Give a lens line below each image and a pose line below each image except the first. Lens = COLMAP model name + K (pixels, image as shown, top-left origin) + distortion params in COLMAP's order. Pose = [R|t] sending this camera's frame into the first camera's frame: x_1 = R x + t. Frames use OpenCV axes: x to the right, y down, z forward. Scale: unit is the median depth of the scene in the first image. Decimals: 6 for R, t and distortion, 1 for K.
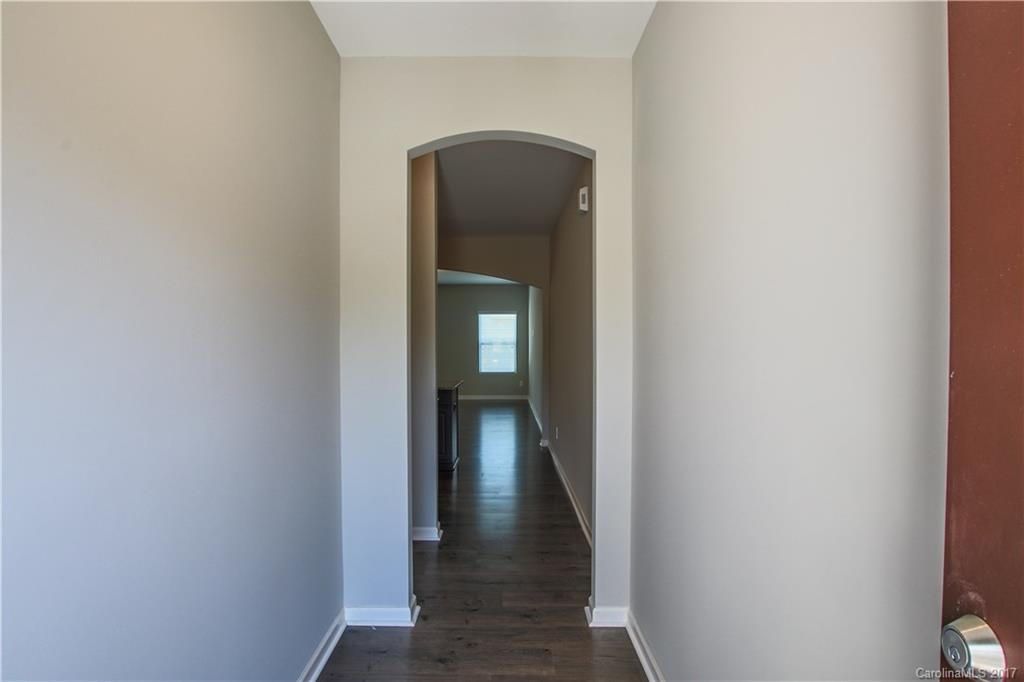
lens RADIAL K [[532.2, 0, 511.0], [0, 532.2, 341.3], [0, 0, 1]] dist [-0.038045, 0.006257]
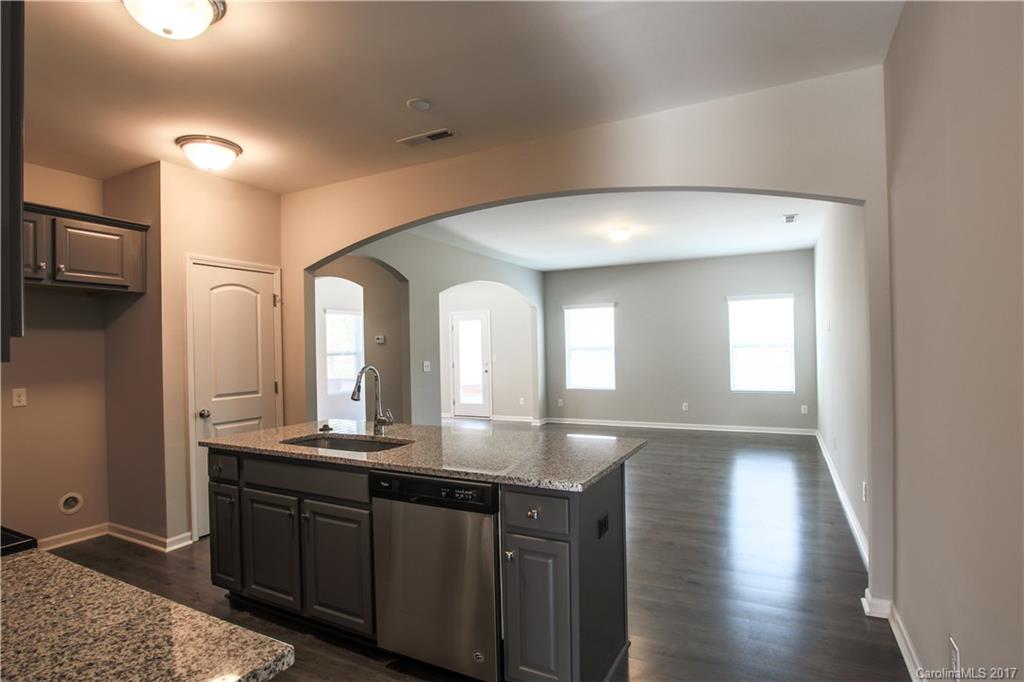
lens RADIAL K [[532.2, 0, 505.6], [0, 532.2, 345.0], [0, 0, 1]] dist [-0.038045, 0.006257]
pose [[0.880919, -0.014006, -0.473060, 0.003956], [0.013985, 0.999896, -0.003561, 0.001508], [0.473060, -0.003478, 0.881023, 0.301664]]
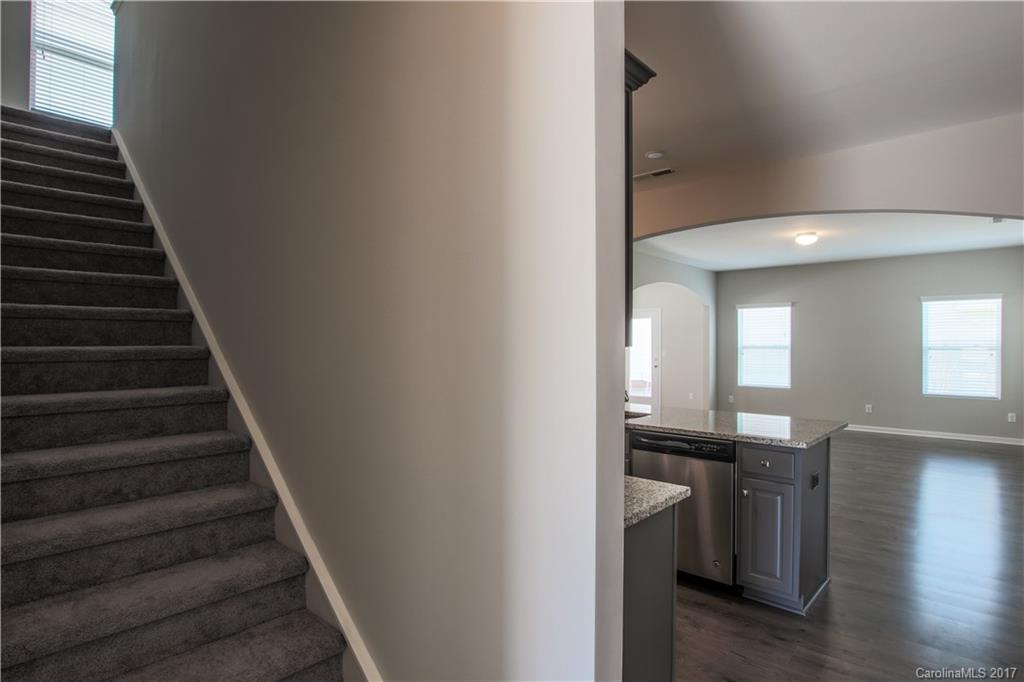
lens RADIAL K [[532.2, 0, 504.2], [0, 532.2, 344.2], [0, 0, 1]] dist [-0.038045, 0.006257]
pose [[0.721388, 0.007058, -0.692496, 0.009069], [-0.006741, 0.999972, 0.003170, 0.001357], [0.692499, 0.002382, 0.721415, 0.211905]]
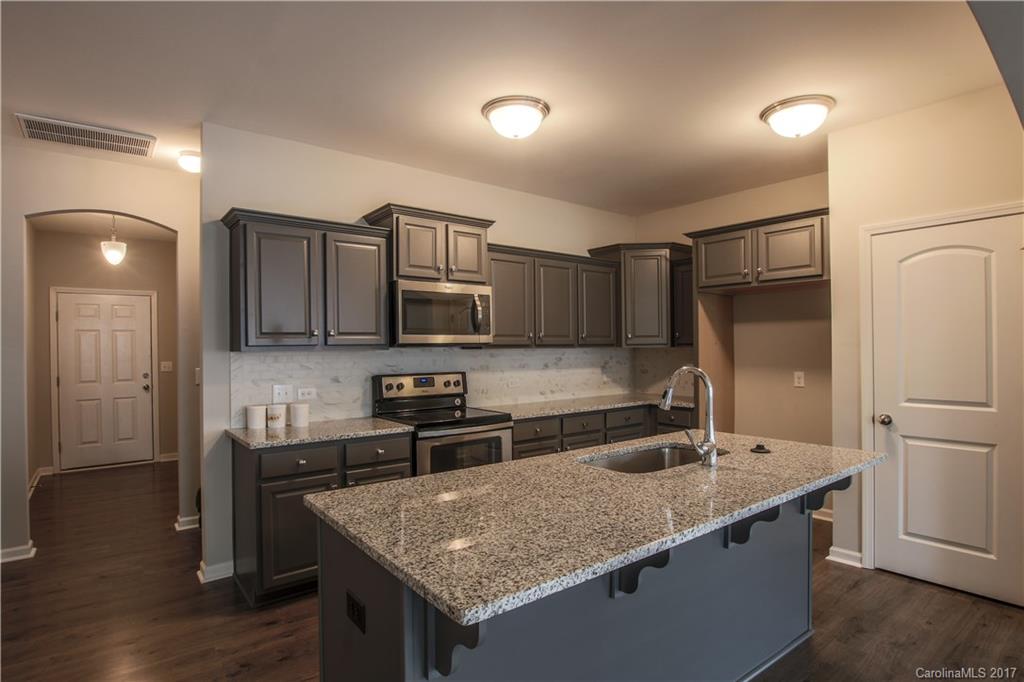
lens RADIAL K [[532.2, 0, 504.7], [0, 532.2, 340.8], [0, 0, 1]] dist [-0.038045, 0.006257]
pose [[-0.799863, 0.004752, -0.600163, -0.008582], [0.012221, 0.999890, -0.008369, 0.001045], [0.600058, -0.014029, -0.799834, 0.595314]]
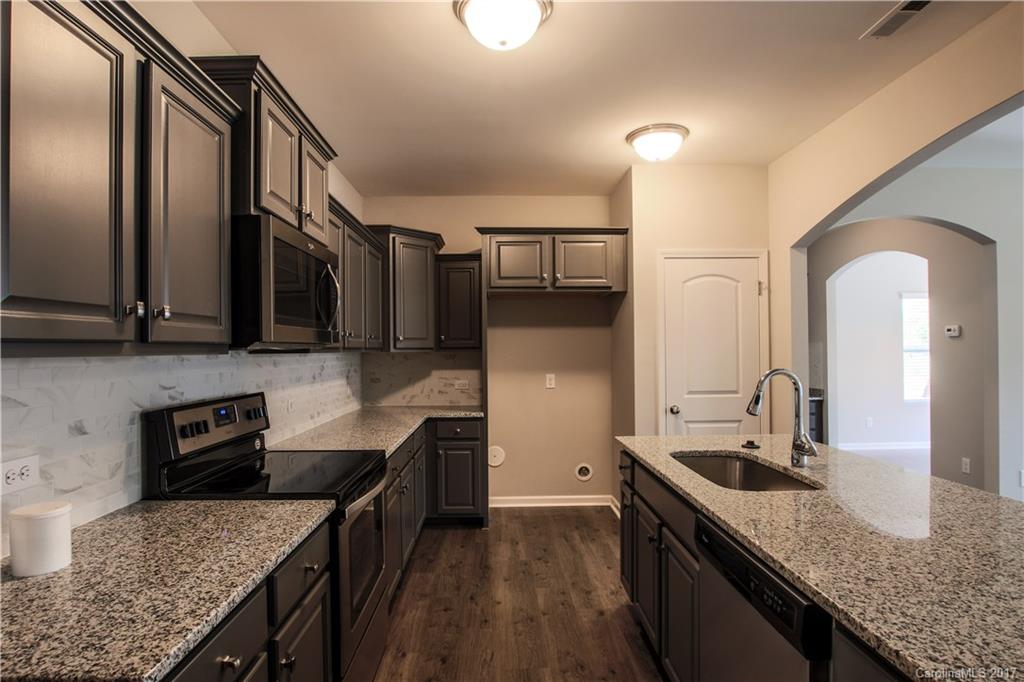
lens RADIAL K [[532.2, 0, 501.2], [0, 532.2, 346.8], [0, 0, 1]] dist [-0.038045, 0.006257]
pose [[-0.000575, 0.000037, -1.000000, 0.008318], [0.007438, 0.999972, 0.000033, 0.001145], [0.999972, -0.007438, -0.000575, 0.394637]]
